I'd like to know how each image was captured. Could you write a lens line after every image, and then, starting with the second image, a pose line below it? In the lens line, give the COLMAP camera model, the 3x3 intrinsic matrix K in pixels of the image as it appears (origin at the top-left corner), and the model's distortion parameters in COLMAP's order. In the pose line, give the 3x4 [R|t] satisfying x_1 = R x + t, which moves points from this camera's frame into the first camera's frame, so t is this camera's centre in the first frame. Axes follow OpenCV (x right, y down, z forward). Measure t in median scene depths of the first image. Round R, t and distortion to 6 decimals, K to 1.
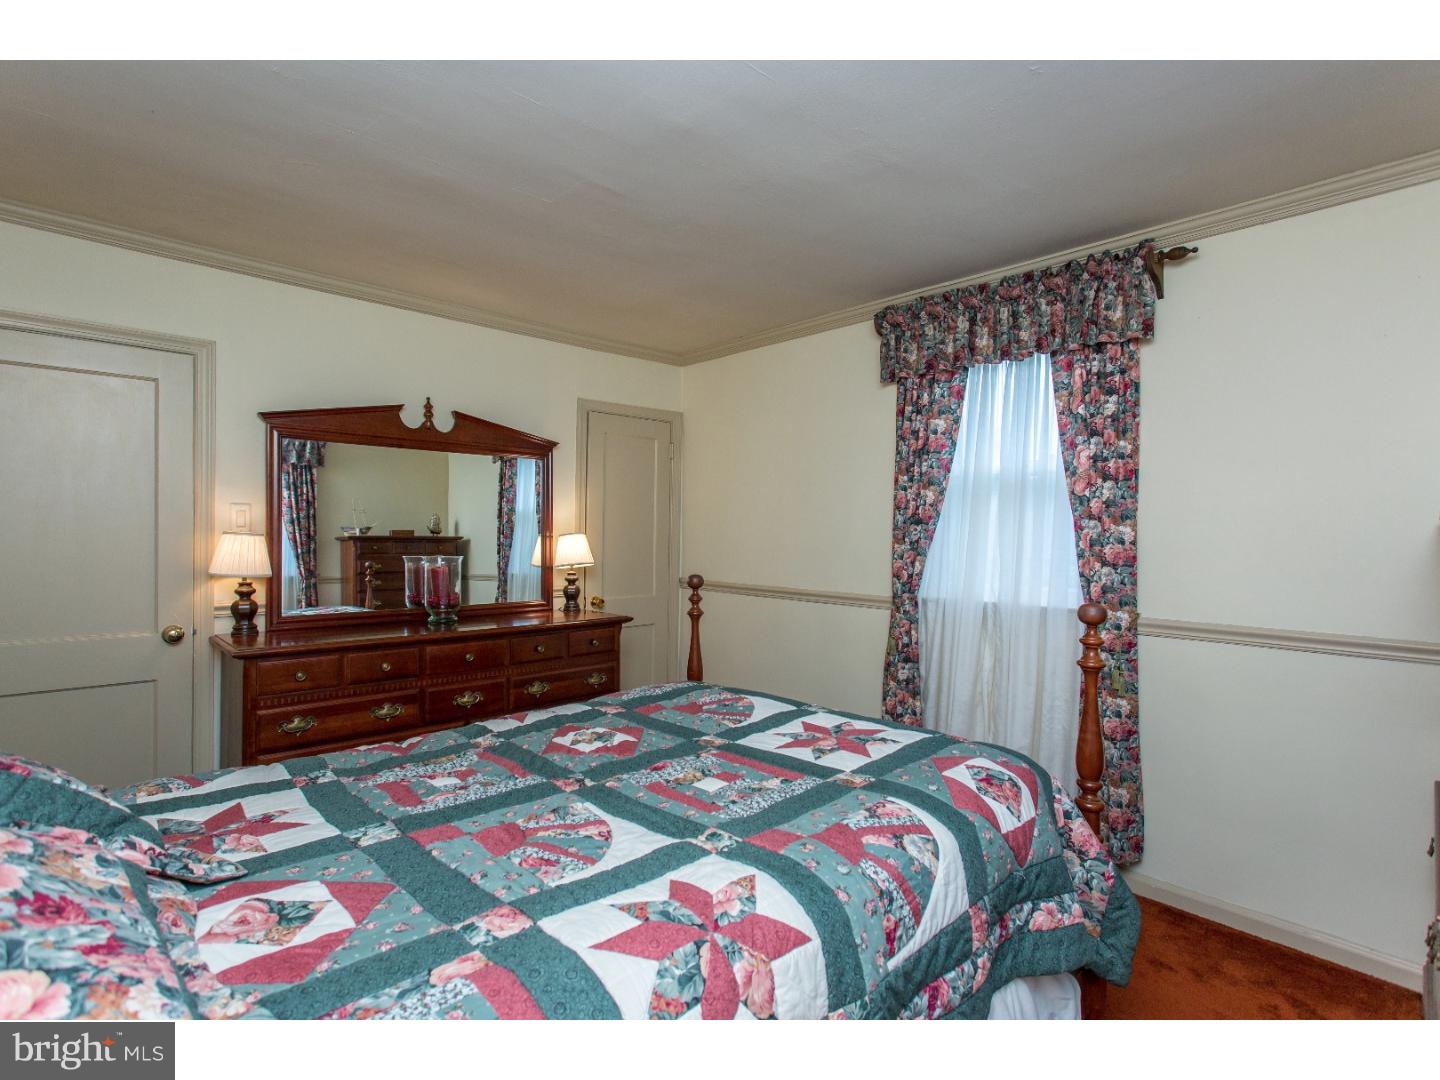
lens RADIAL K [[721.1, 0, 720.0], [0, 721.1, 540.0], [0, 0, 1]] dist [0.002664, 0.000596]
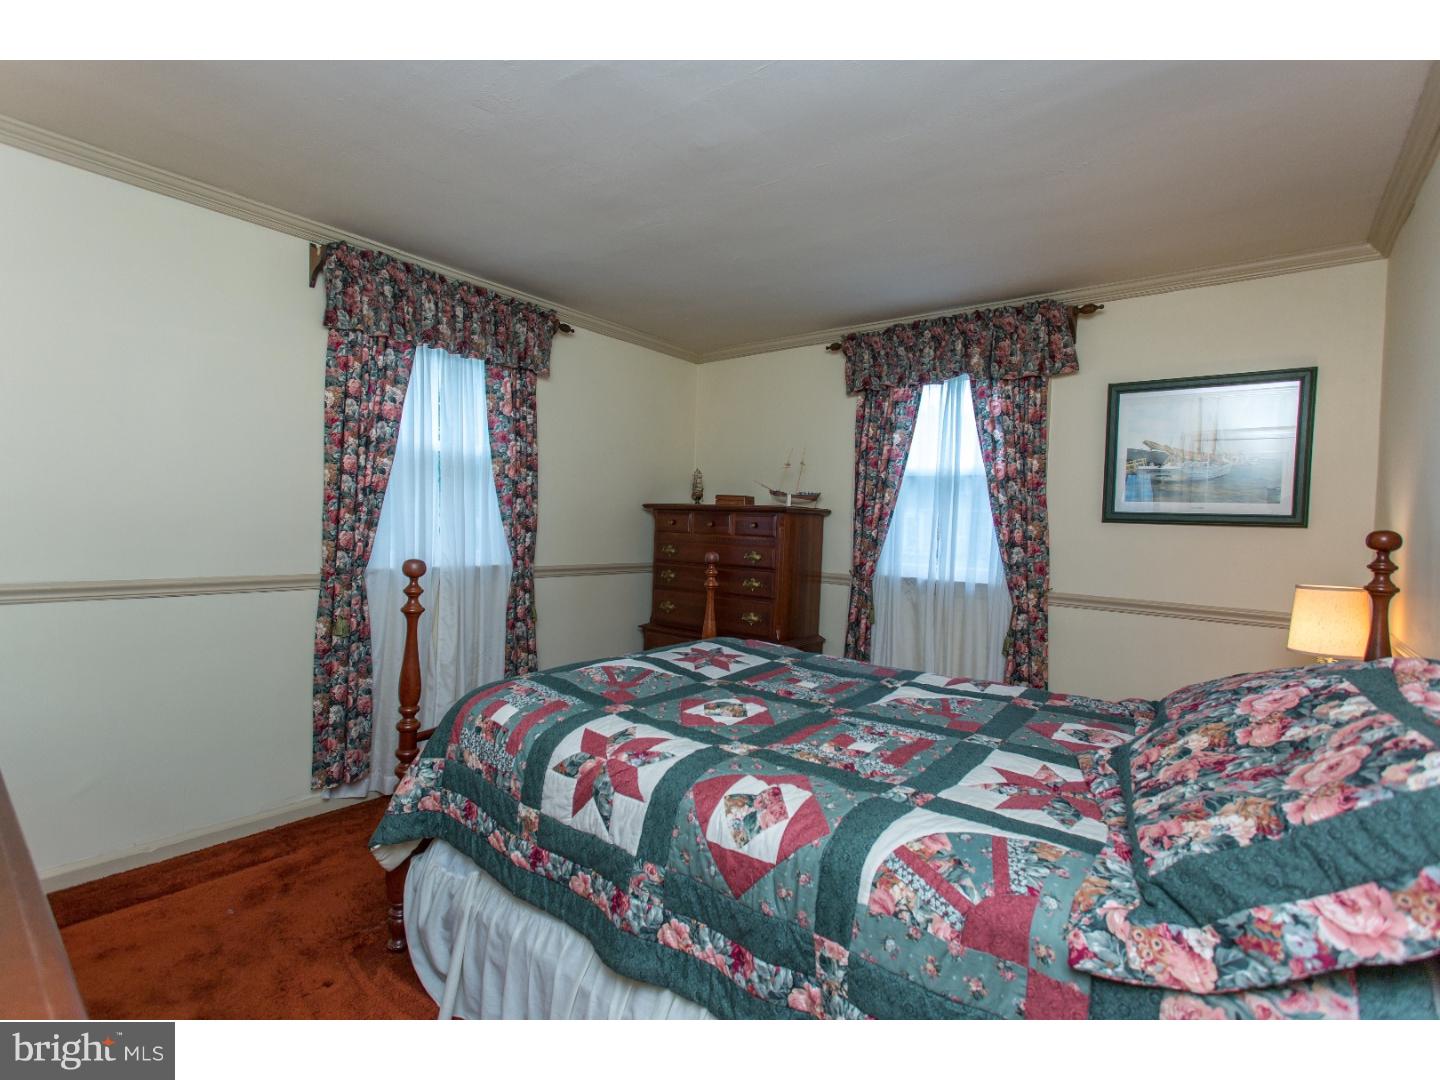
lens RADIAL K [[672.7, 0, 728.9], [0, 672.7, 534.2], [0, 0, 1]] dist [-0.004112, 0.000305]
pose [[-0.146362, -0.030771, 0.988752, -0.813231], [-0.029721, 0.999202, 0.026697, -0.006359], [-0.988785, -0.025479, -0.147159, 0.817719]]
